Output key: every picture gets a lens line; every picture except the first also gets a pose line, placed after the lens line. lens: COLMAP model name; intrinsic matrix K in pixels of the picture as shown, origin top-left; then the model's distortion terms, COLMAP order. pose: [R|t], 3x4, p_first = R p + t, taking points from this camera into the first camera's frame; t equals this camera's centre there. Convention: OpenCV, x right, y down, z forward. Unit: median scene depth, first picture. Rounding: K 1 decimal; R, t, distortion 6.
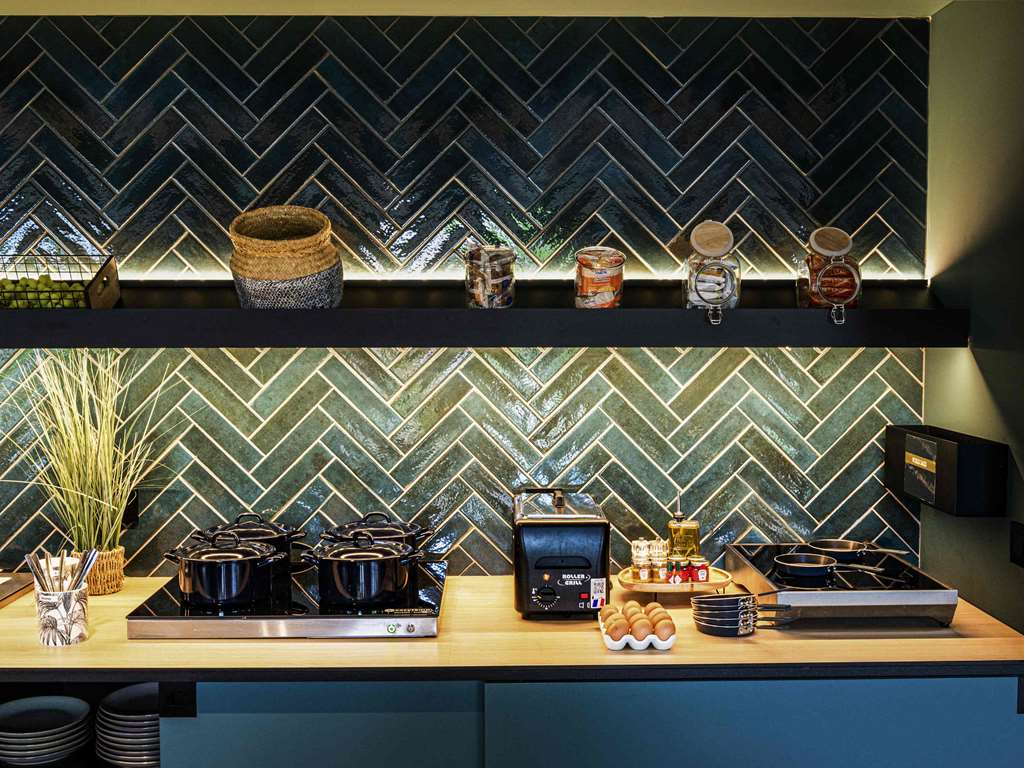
lens RADIAL K [[1160.5, 0, 512.0], [0, 1160.5, 384.0], [0, 0, 1]] dist [0.000331, -0.000480]
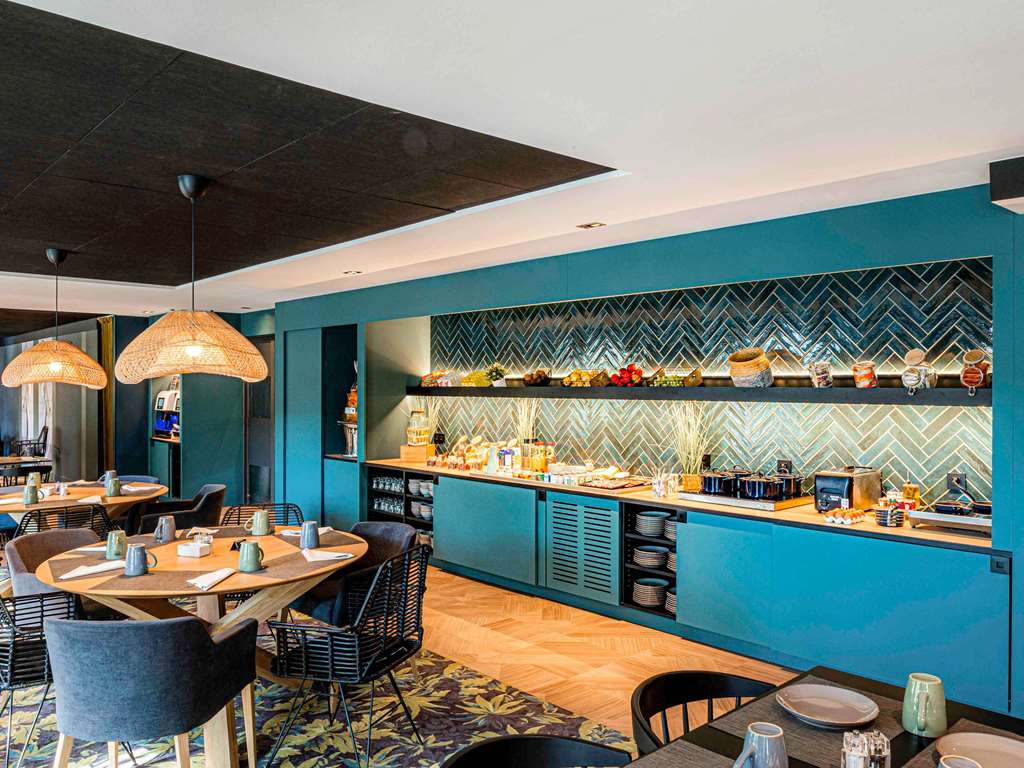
lens RADIAL K [[792.8, 0, 512.0], [0, 792.8, 384.0], [0, 0, 1]] dist [0.000542, 0.000638]
pose [[0.653274, 0.001136, -0.757120, 0.789206], [-0.053488, 0.997570, -0.044655, 0.036673], [0.755230, 0.069668, 0.651747, -0.556170]]
